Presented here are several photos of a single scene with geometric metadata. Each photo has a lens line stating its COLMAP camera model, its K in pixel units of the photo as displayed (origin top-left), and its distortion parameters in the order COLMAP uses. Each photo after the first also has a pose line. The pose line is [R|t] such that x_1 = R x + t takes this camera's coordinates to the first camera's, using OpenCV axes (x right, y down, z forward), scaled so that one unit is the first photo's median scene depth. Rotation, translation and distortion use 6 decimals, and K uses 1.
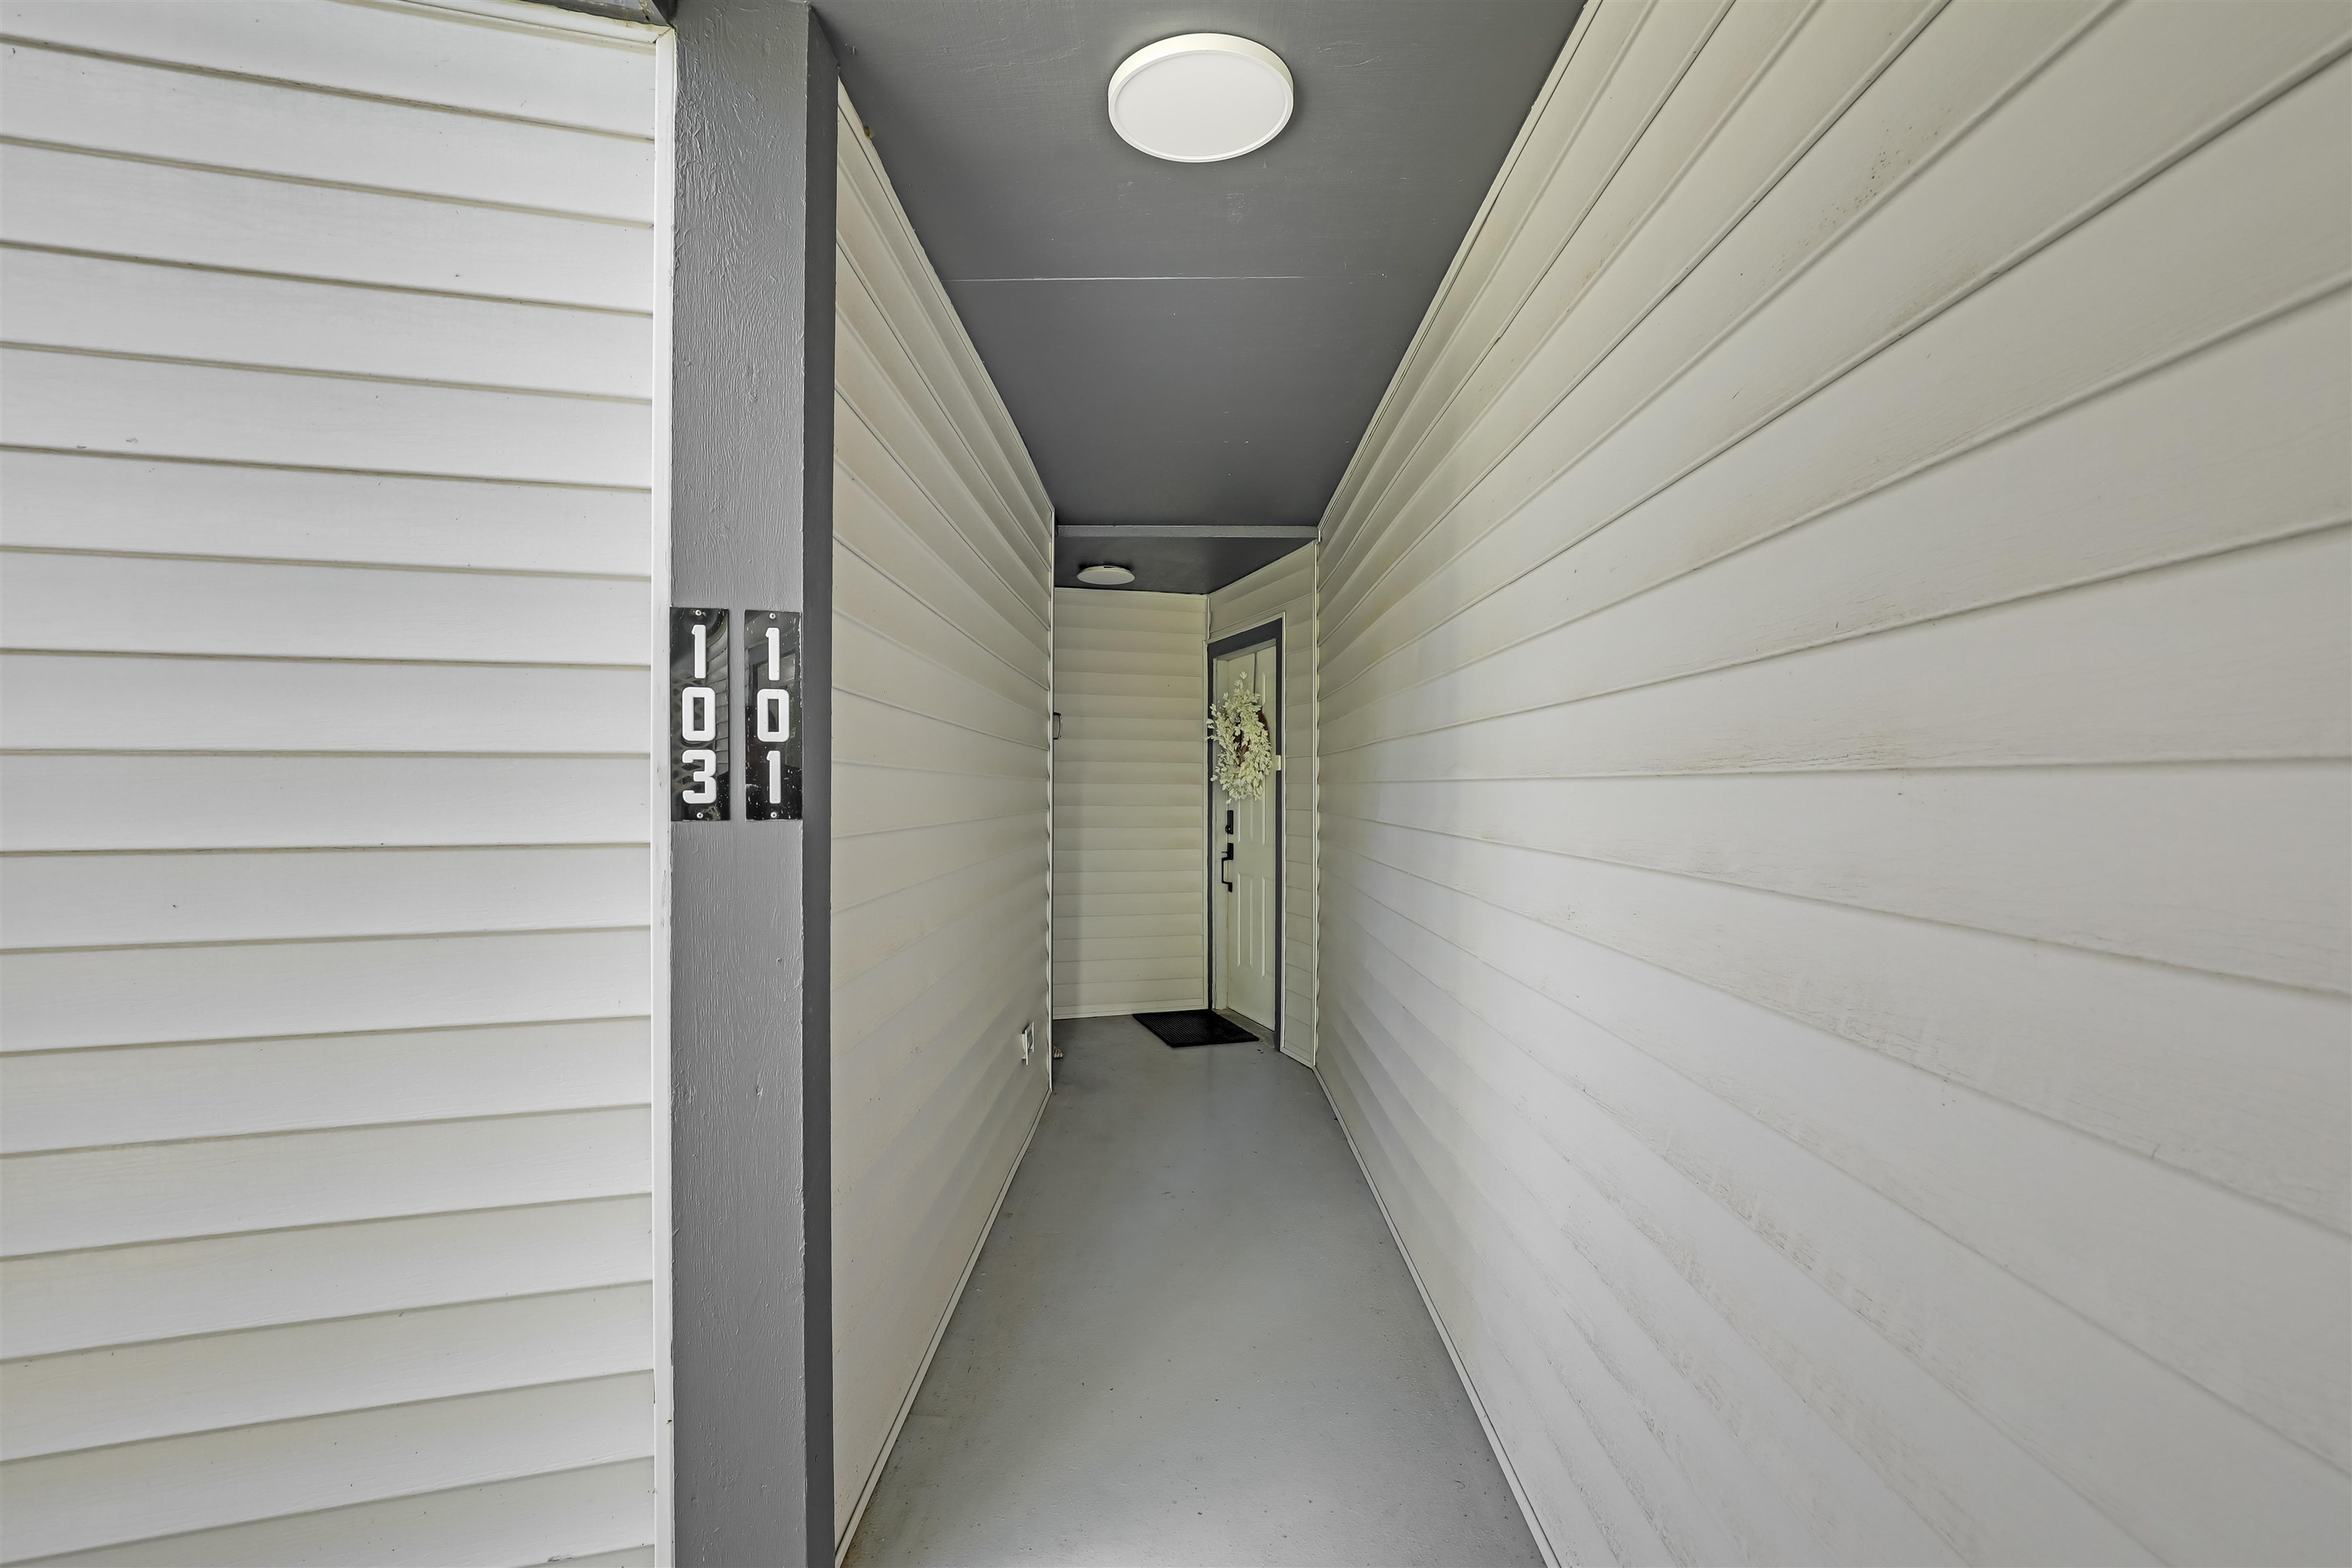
lens RADIAL K [[1061.3, 0, 1188.3], [0, 1061.3, 794.5], [0, 0, 1]] dist [-0.042615, -0.000033]
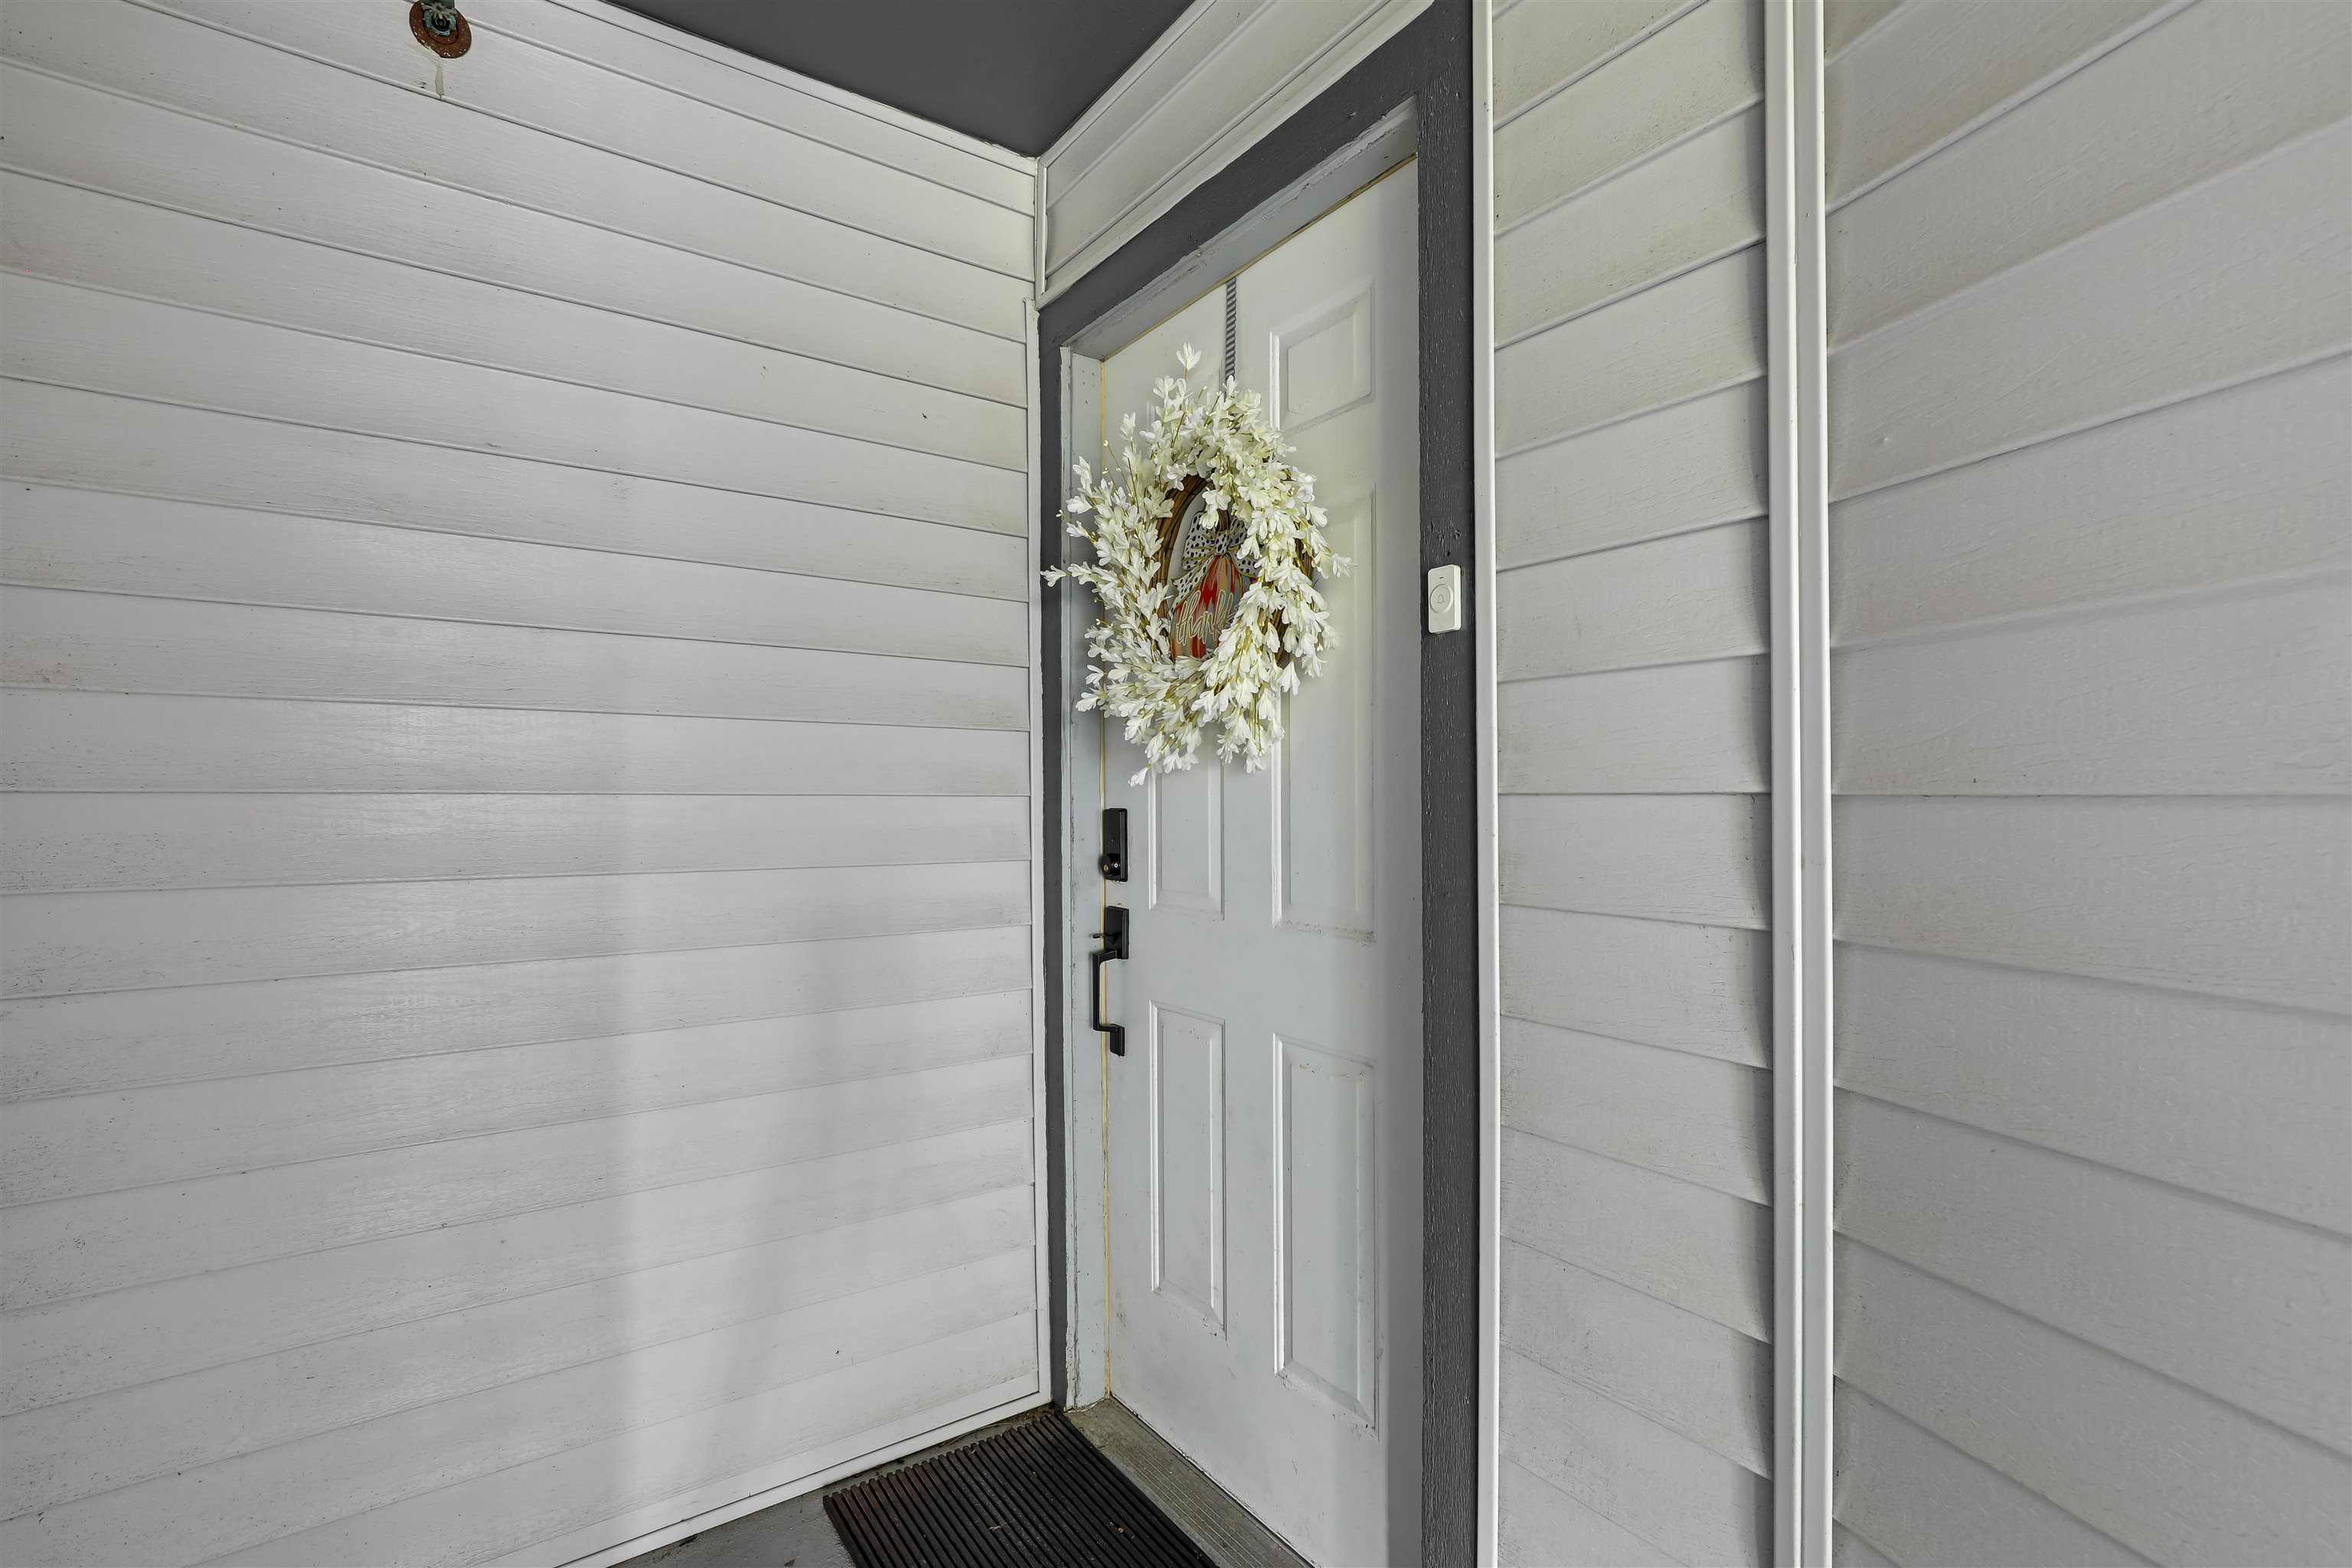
lens RADIAL K [[1061.3, 0, 1188.3], [0, 1061.3, 794.5], [0, 0, 1]] dist [-0.042615, -0.000033]
pose [[0.953342, -0.011160, 0.301685, -0.037913], [0.011985, 0.999928, -0.000884, 0.011251], [-0.301653, 0.004458, 0.953407, 0.677290]]
